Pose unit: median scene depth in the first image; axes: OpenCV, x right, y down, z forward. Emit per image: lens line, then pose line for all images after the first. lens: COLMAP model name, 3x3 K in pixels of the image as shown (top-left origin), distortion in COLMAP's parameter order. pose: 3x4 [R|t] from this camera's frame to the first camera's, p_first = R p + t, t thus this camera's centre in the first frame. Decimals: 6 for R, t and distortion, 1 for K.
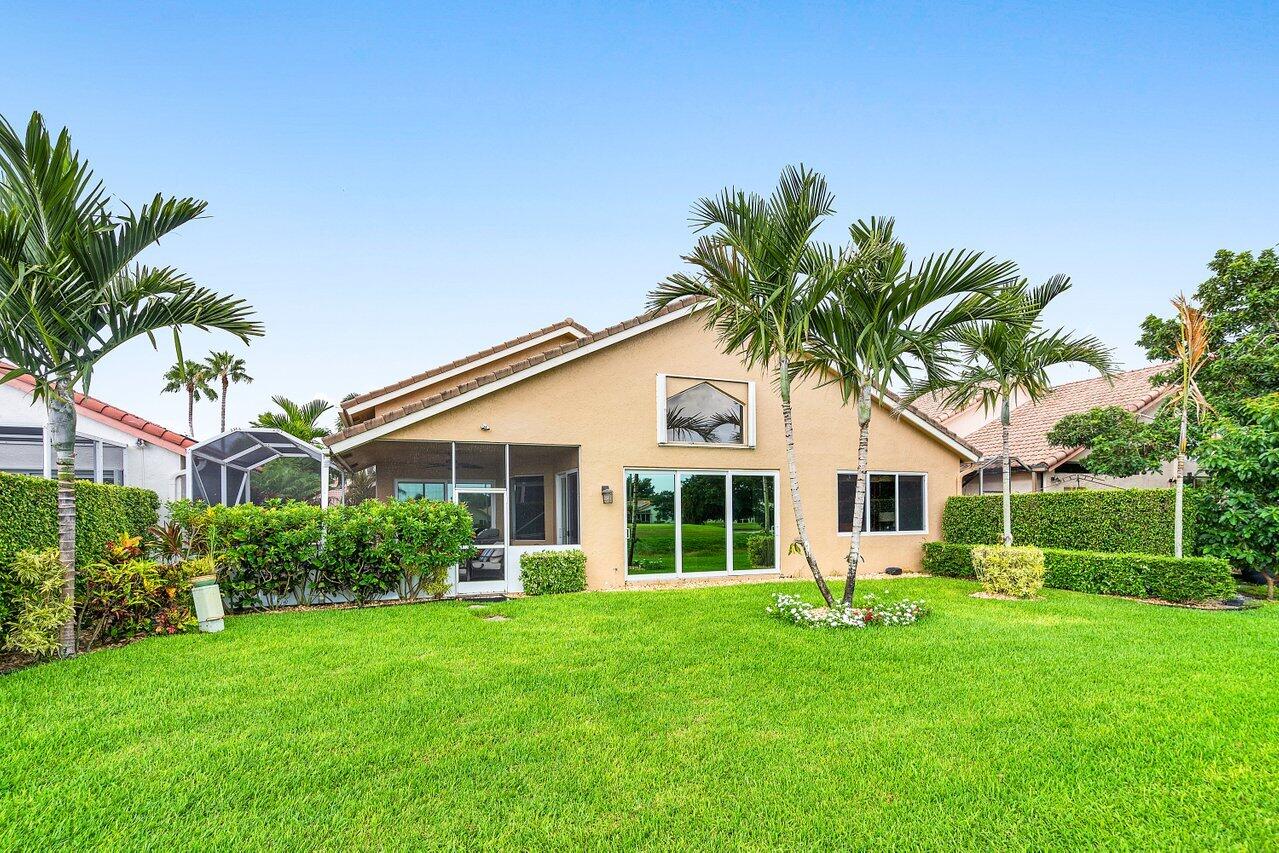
lens RADIAL K [[629.7, 0, 613.1], [0, 629.7, 492.9], [0, 0, 1]] dist [-0.000897, -0.000010]
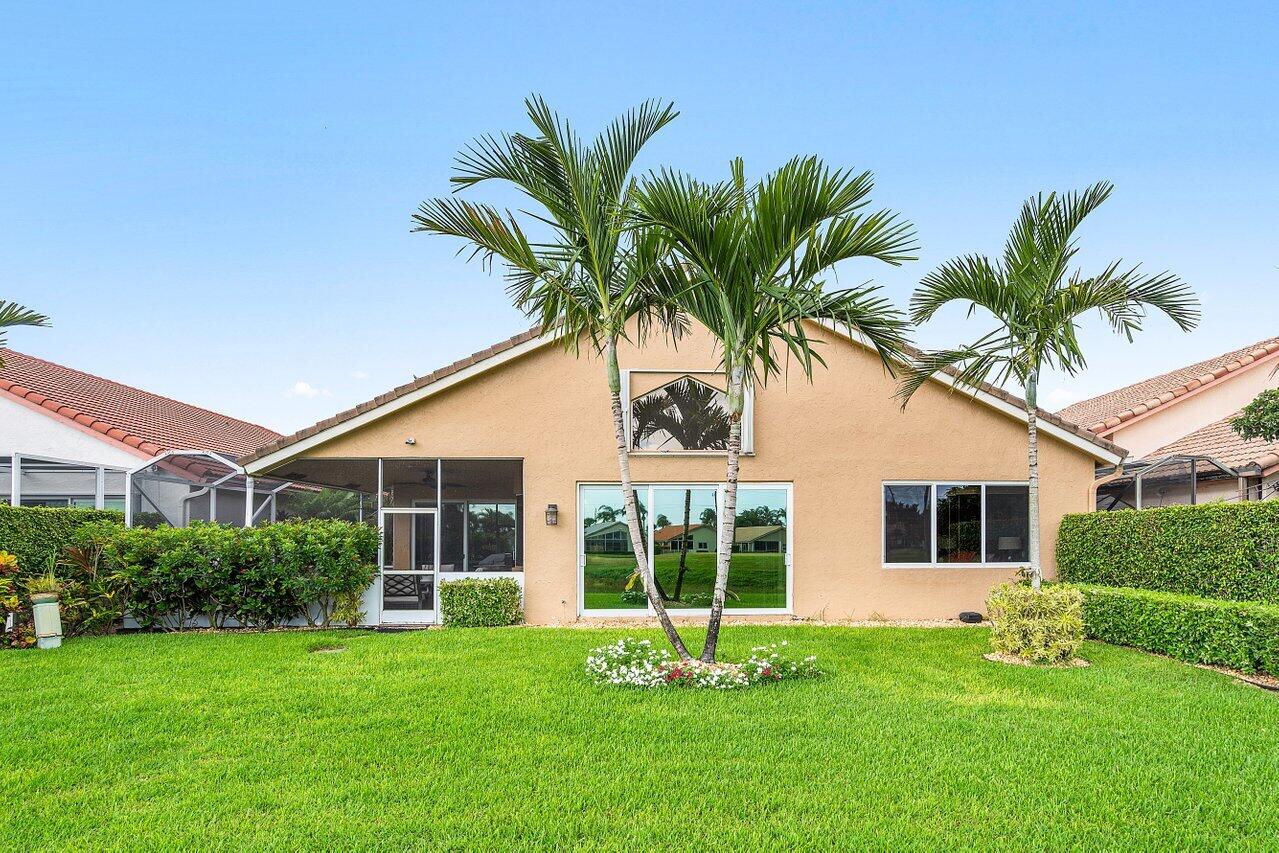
lens RADIAL K [[716.2, 0, 637.7], [0, 716.2, 507.3], [0, 0, 1]] dist [-0.005765, -0.001286]
pose [[0.950849, -0.008244, -0.309546, 0.406747], [0.005582, 0.999939, -0.009486, 0.002818], [0.309605, 0.007292, 0.950837, 0.109017]]
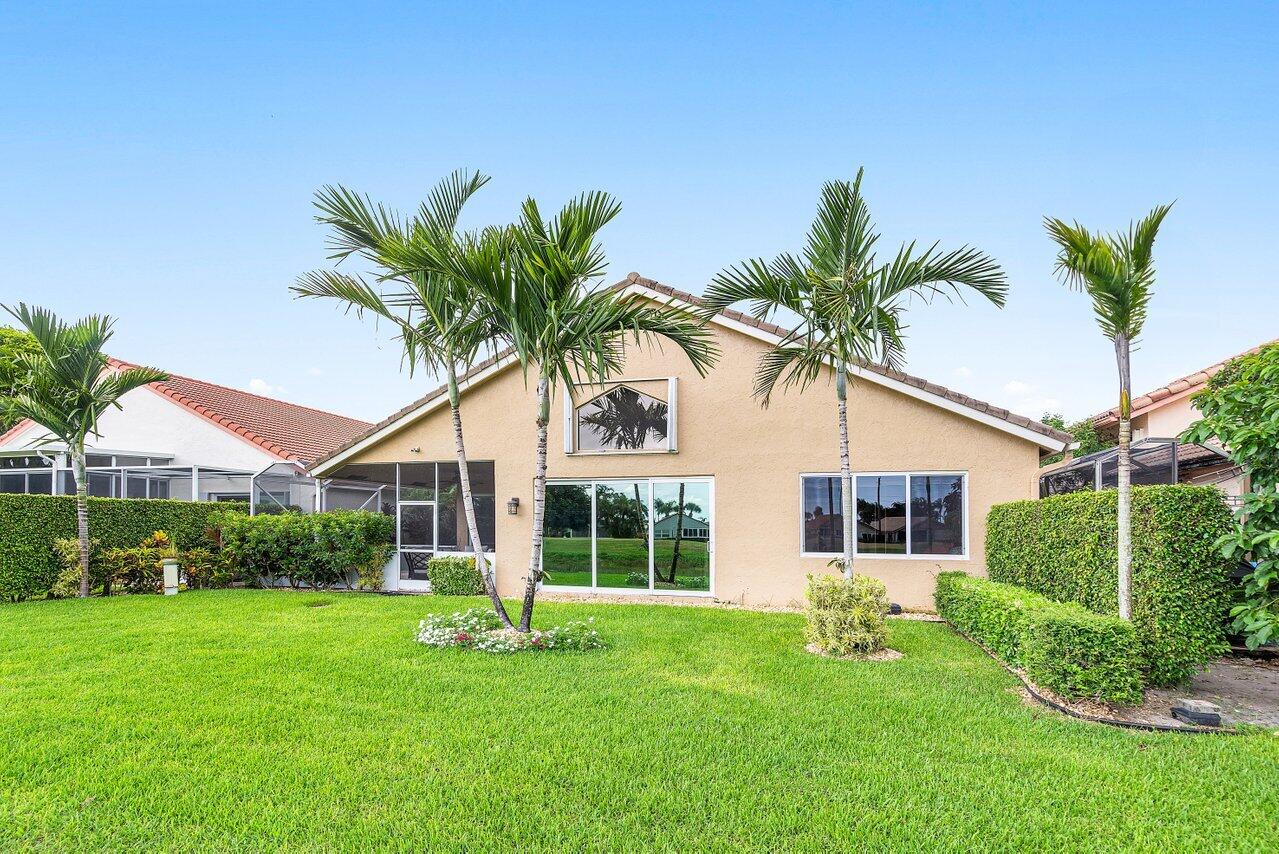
lens RADIAL K [[629.7, 0, 613.1], [0, 629.7, 493.4], [0, 0, 1]] dist [-0.000897, -0.000010]
pose [[0.794208, -0.017642, -0.607390, 0.765730], [0.006469, 0.999767, -0.020581, 0.004684], [0.607612, 0.012416, 0.794137, 0.272081]]
